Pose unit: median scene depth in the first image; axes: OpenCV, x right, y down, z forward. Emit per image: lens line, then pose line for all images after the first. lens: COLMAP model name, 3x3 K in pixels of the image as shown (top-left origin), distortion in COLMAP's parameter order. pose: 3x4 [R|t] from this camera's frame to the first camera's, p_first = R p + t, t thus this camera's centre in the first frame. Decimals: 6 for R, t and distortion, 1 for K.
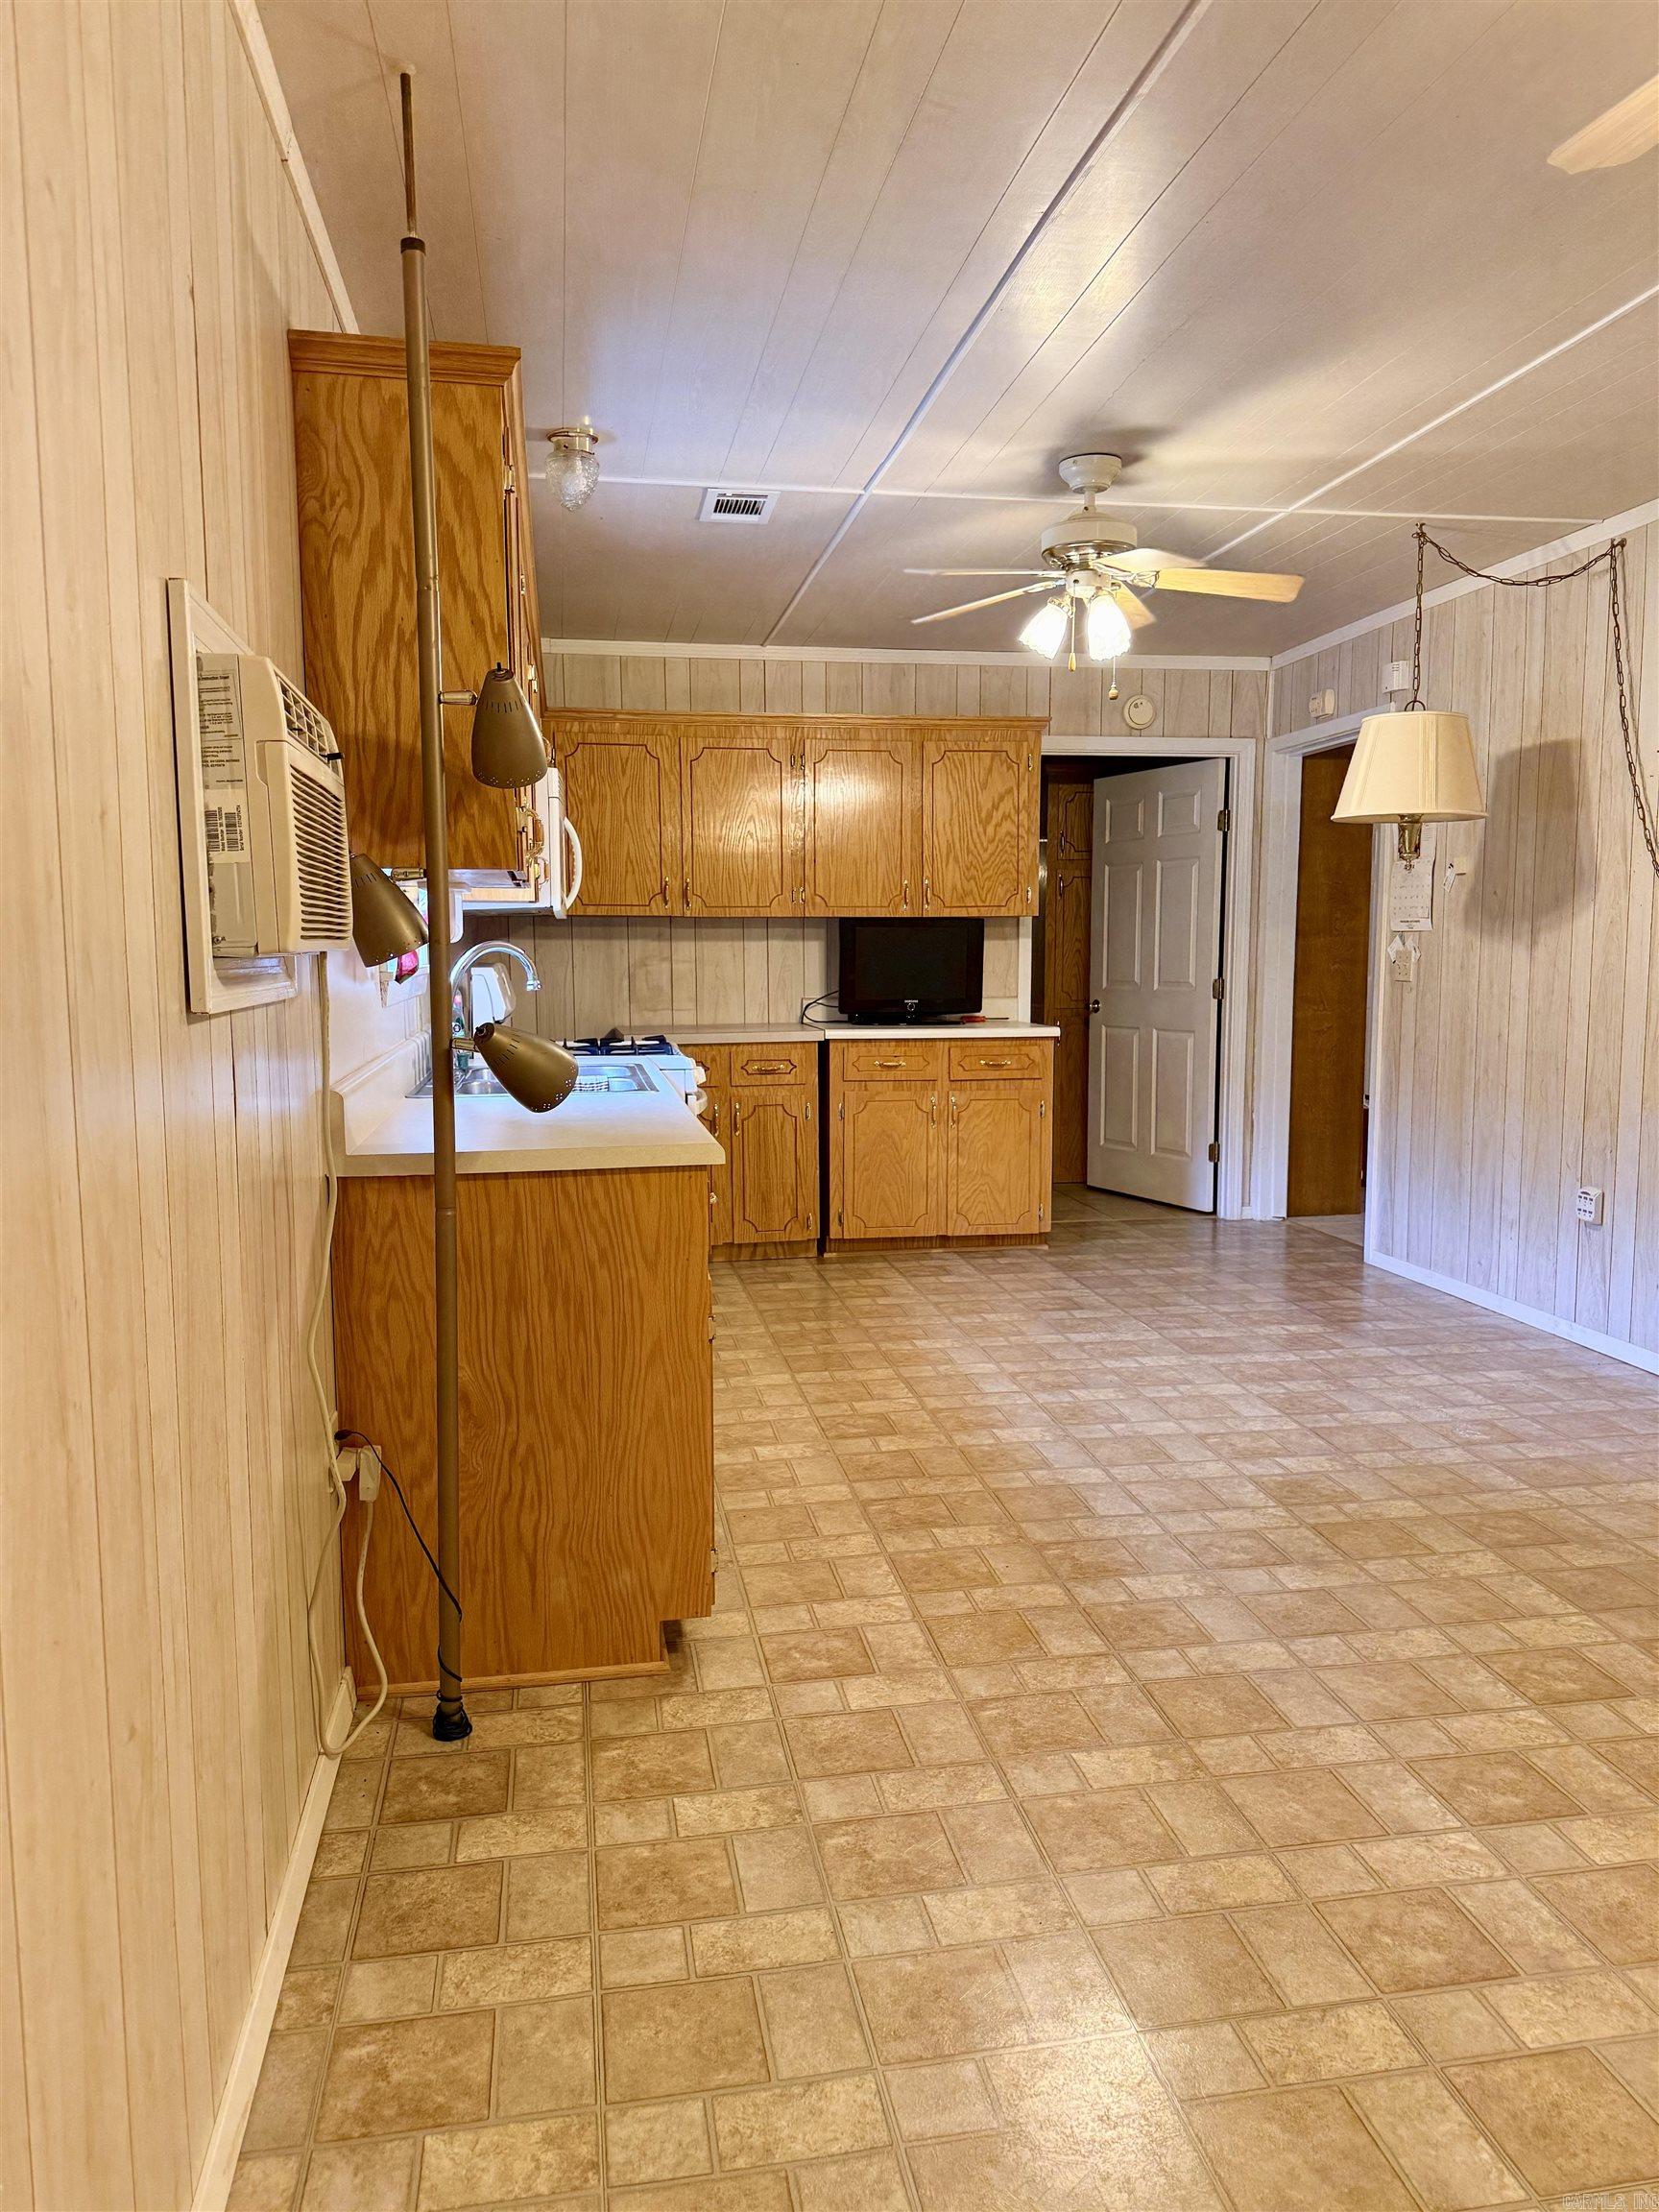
lens RADIAL K [[1531.1, 0, 789.4], [0, 1531.1, 1105.6], [0, 0, 1]] dist [0.062377, -0.079853]
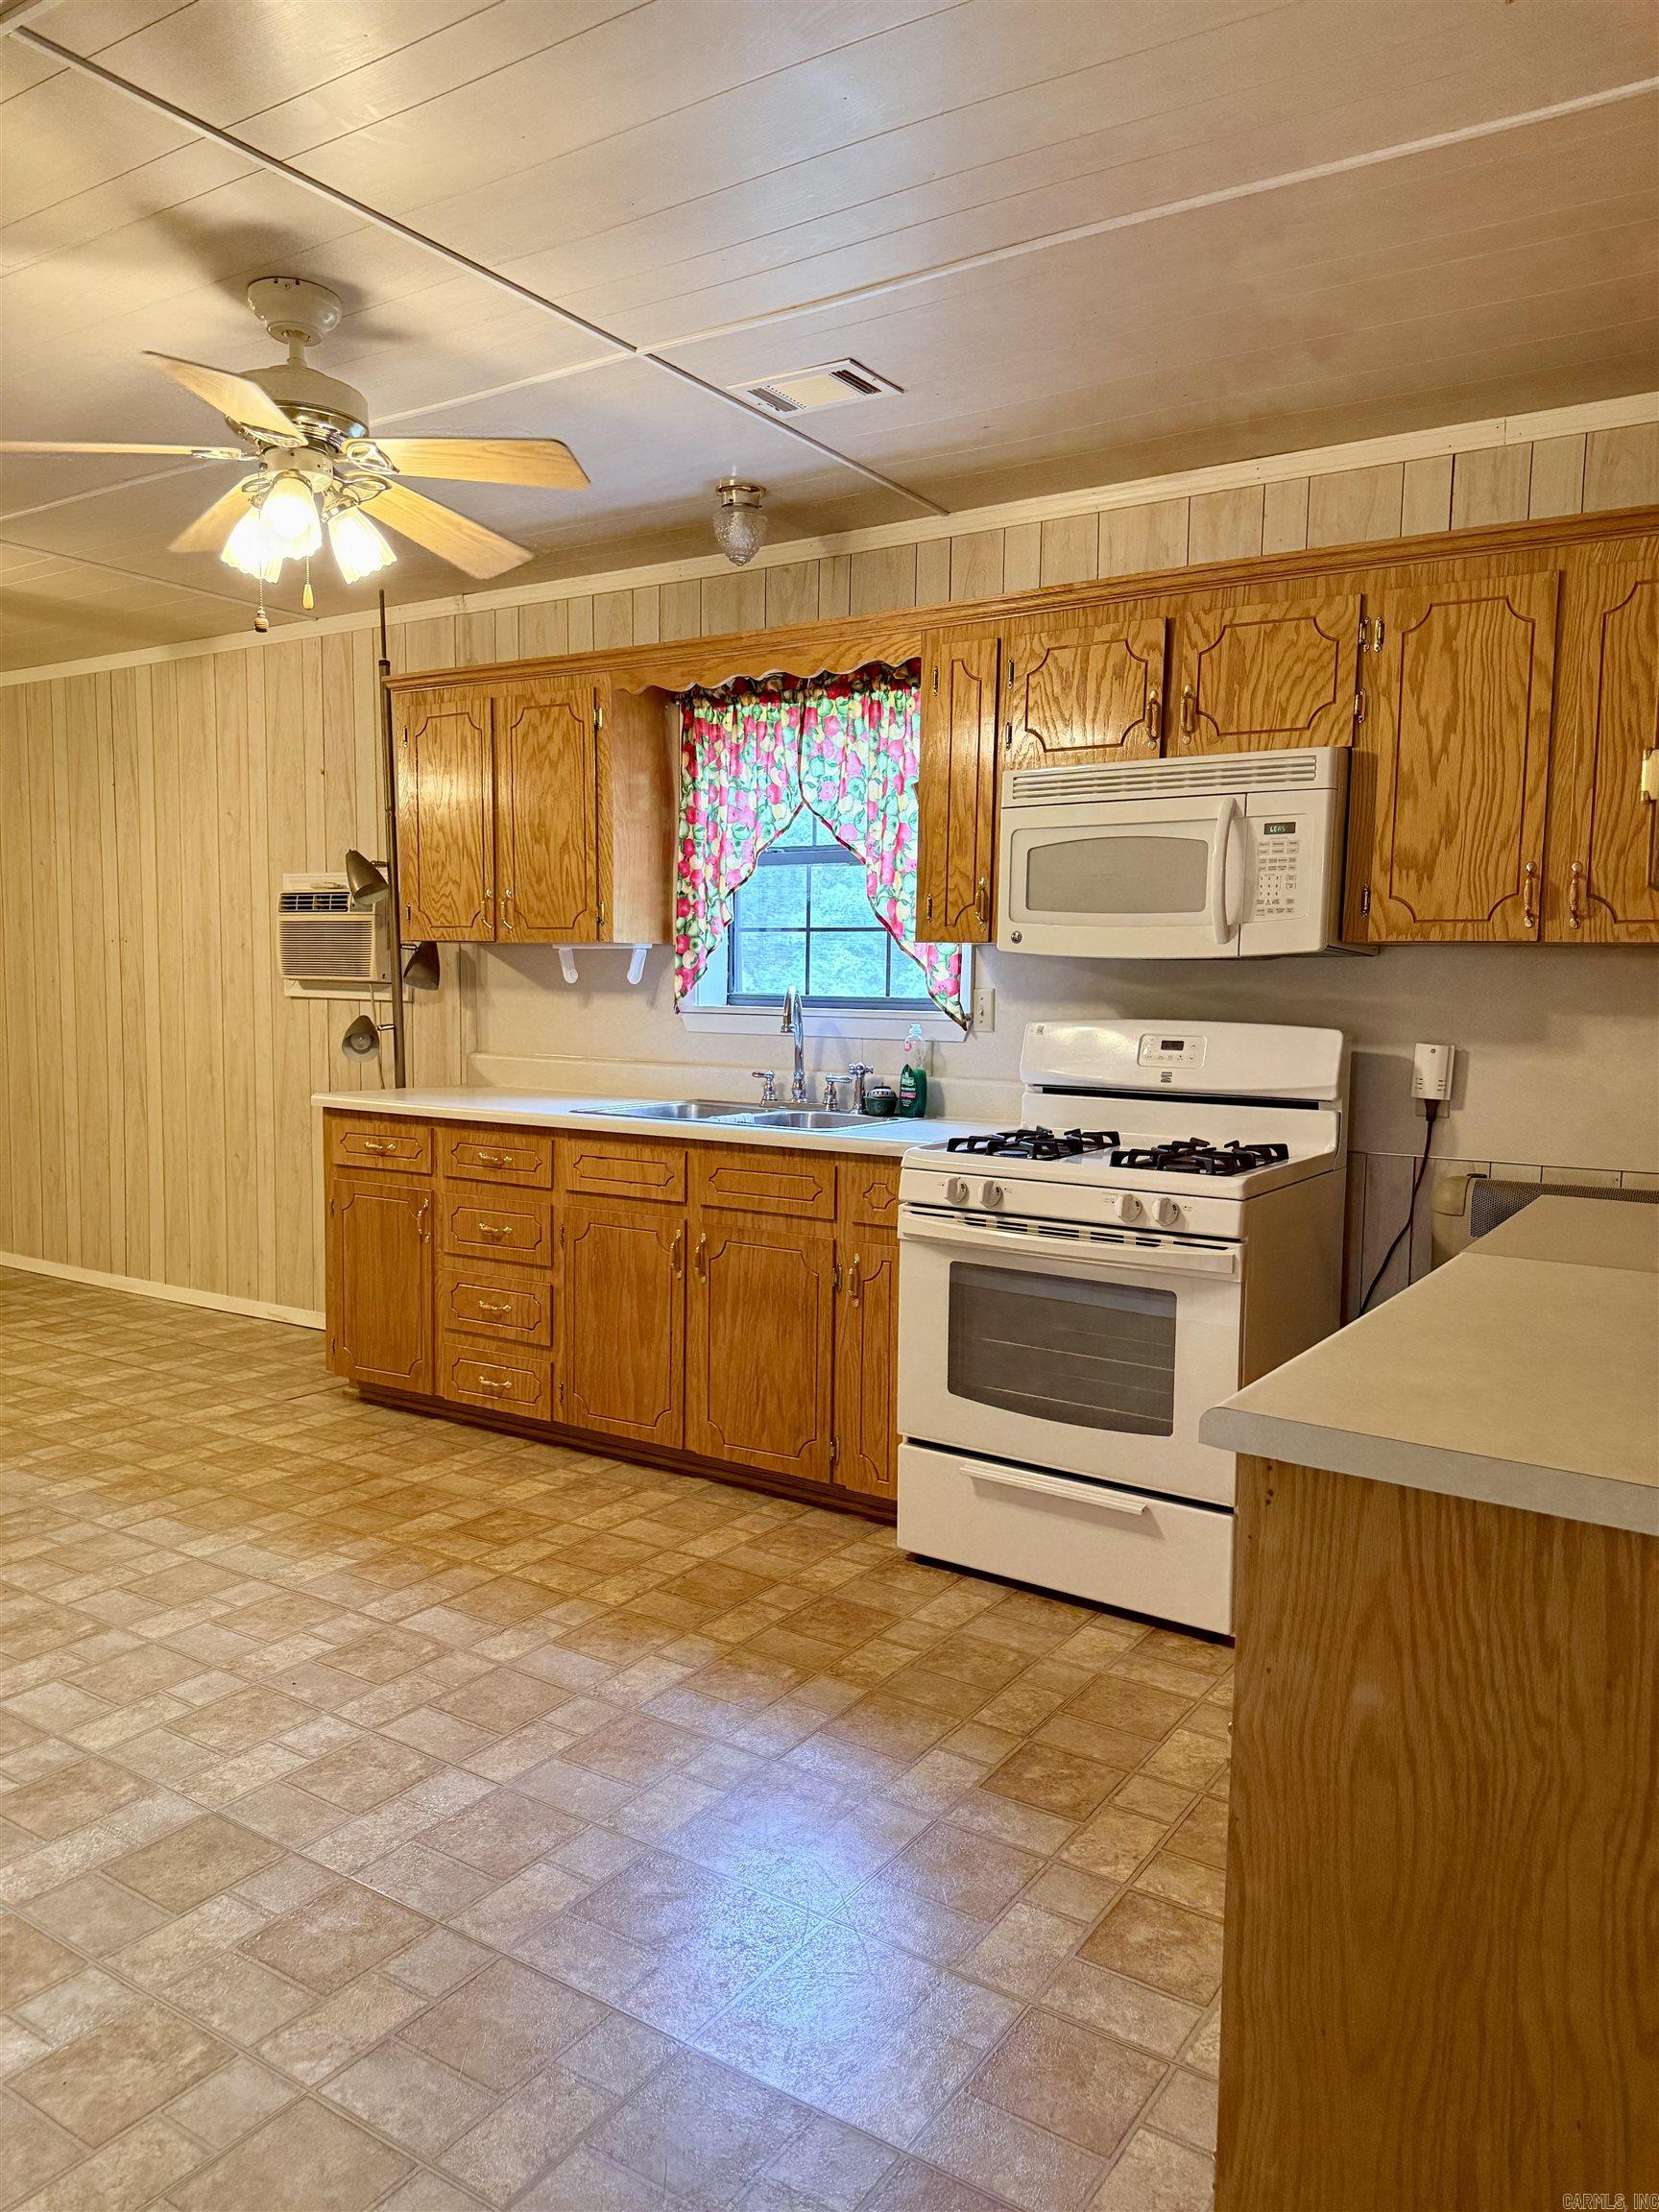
lens RADIAL K [[1531.1, 0, 827.3], [0, 1531.1, 1095.3], [0, 0, 1]] dist [0.062377, -0.079853]
pose [[-0.659642, 0.053218, -0.749693, 0.538374], [-0.090301, 0.984652, 0.149350, -0.175402], [0.746135, 0.166216, -0.644713, 1.563192]]
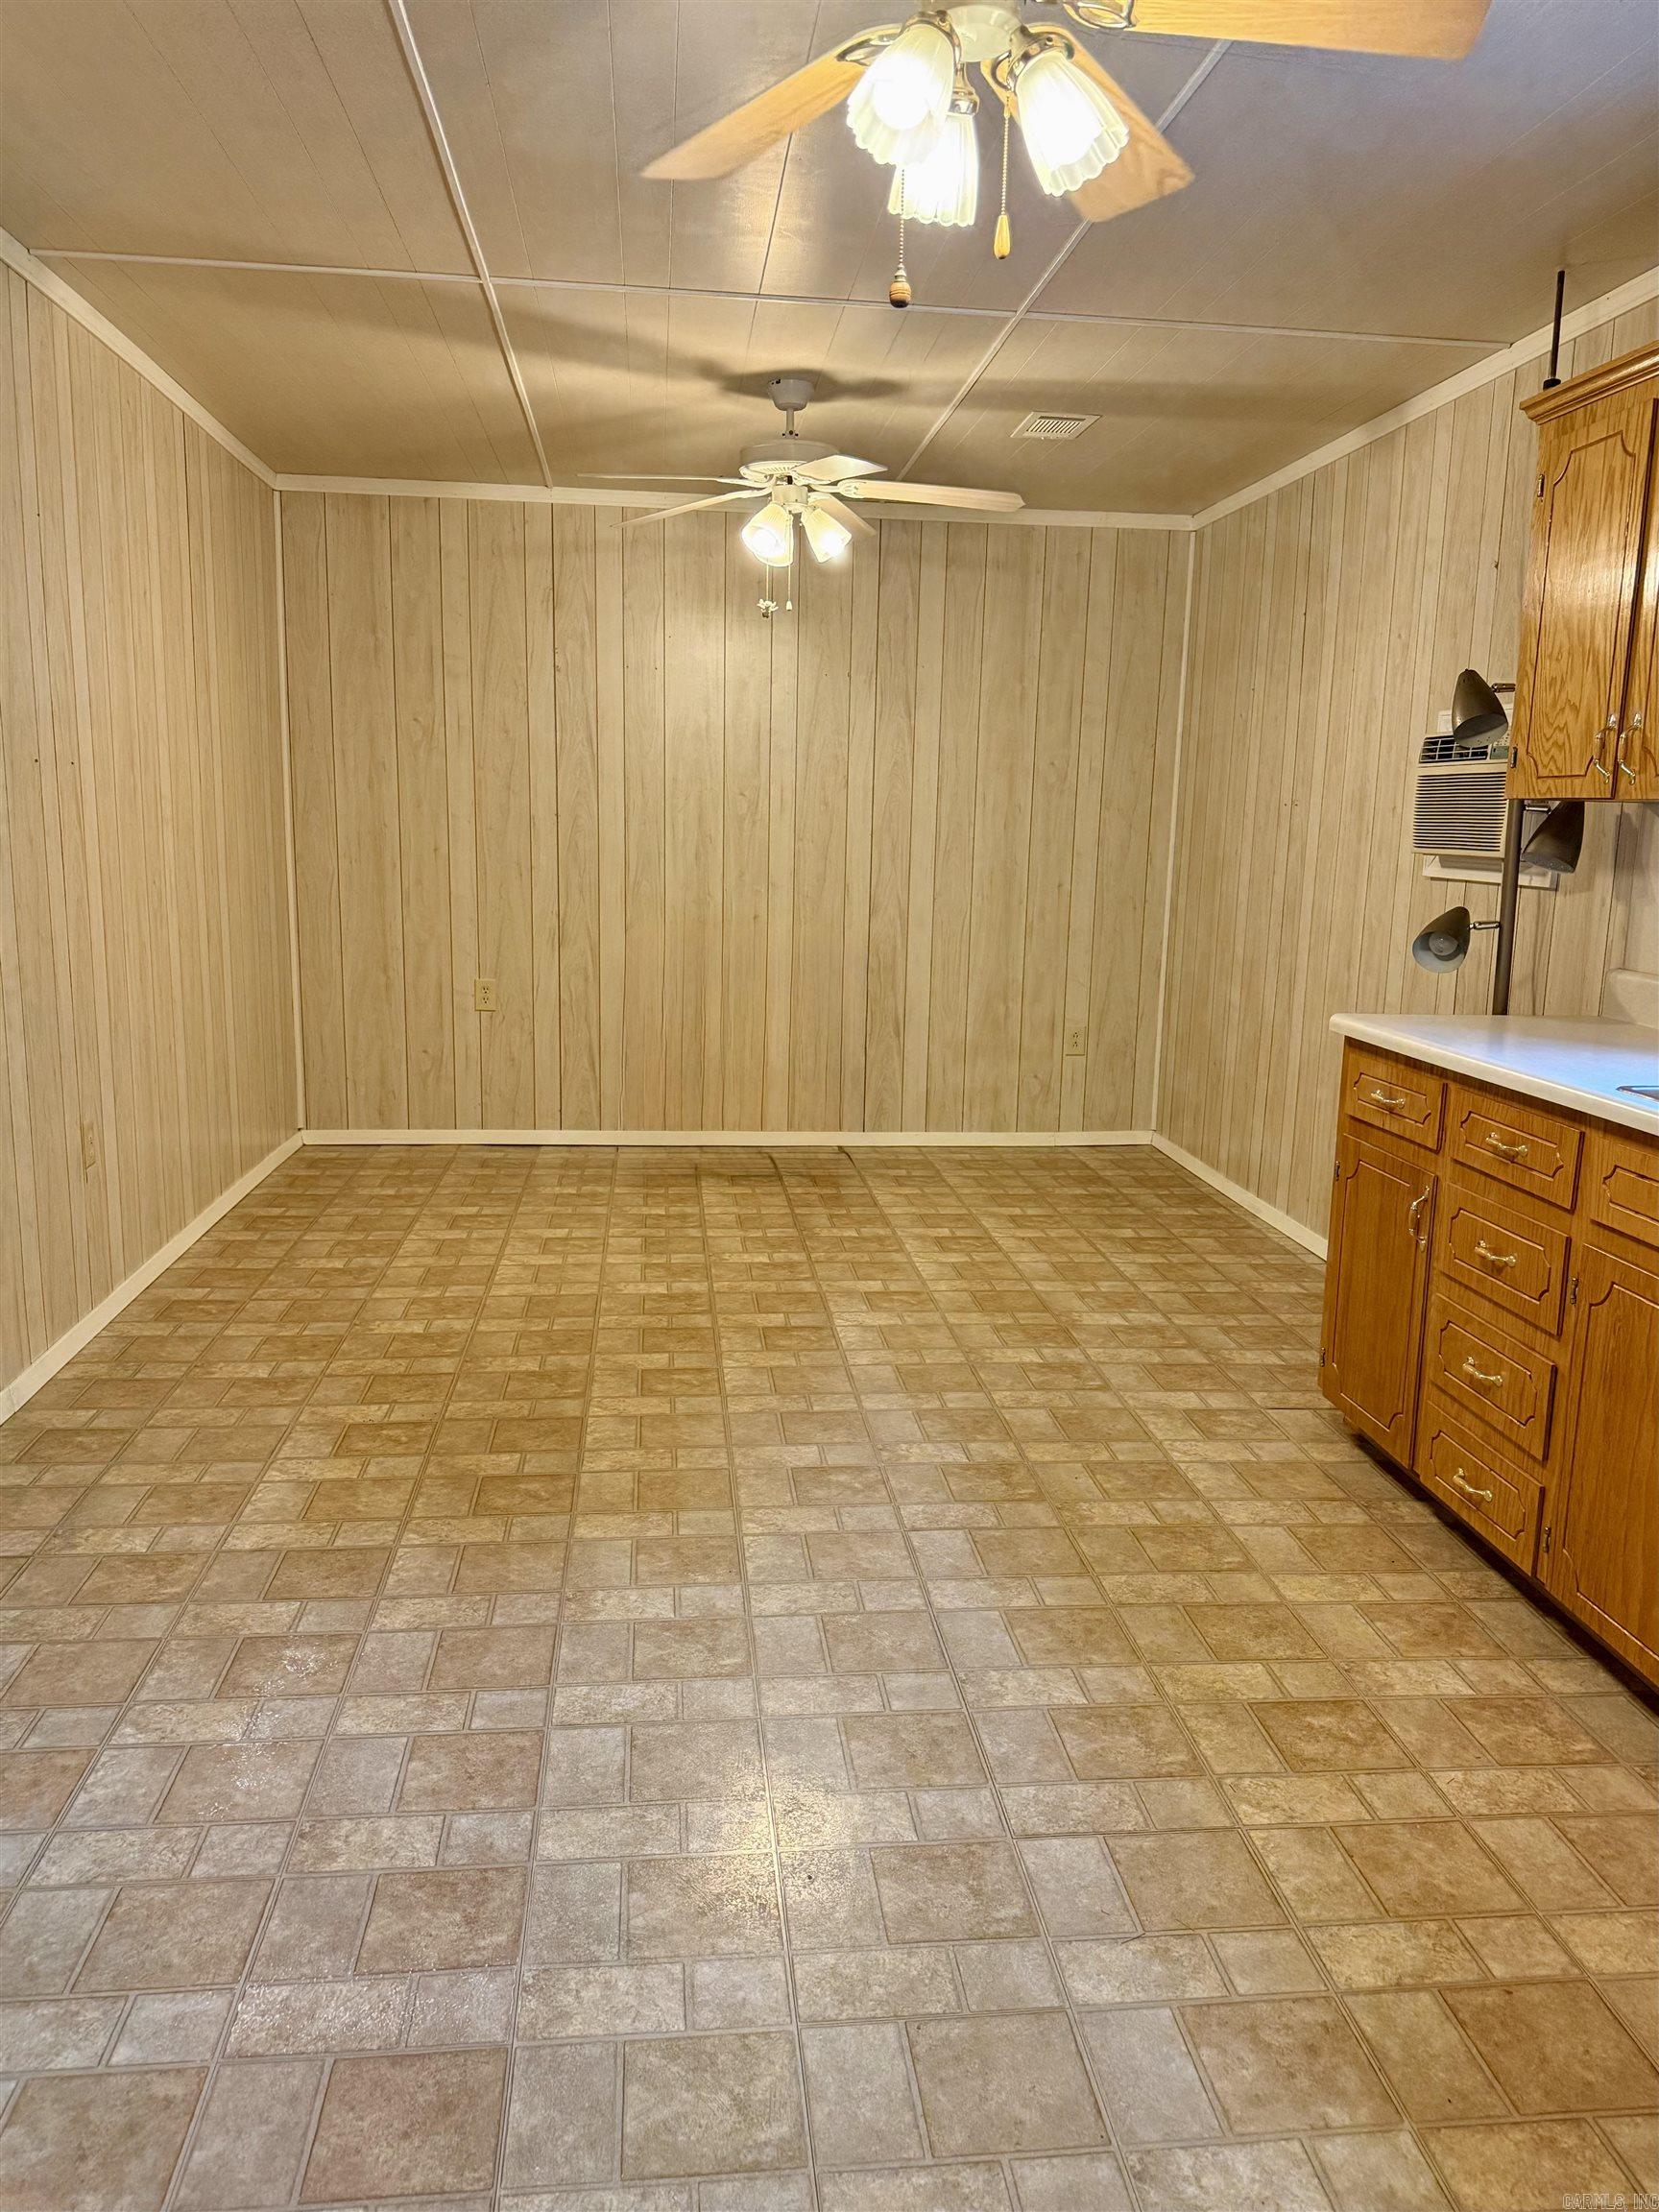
lens RADIAL K [[1616.0, 0, 849.4], [0, 1616.0, 1094.0], [0, 0, 1]] dist [0.037067, -0.042956]
pose [[-0.999461, -0.025512, 0.020653, 0.198265], [-0.018881, 0.961525, 0.274067, -0.164929], [-0.026850, 0.273530, -0.961489, 1.412891]]
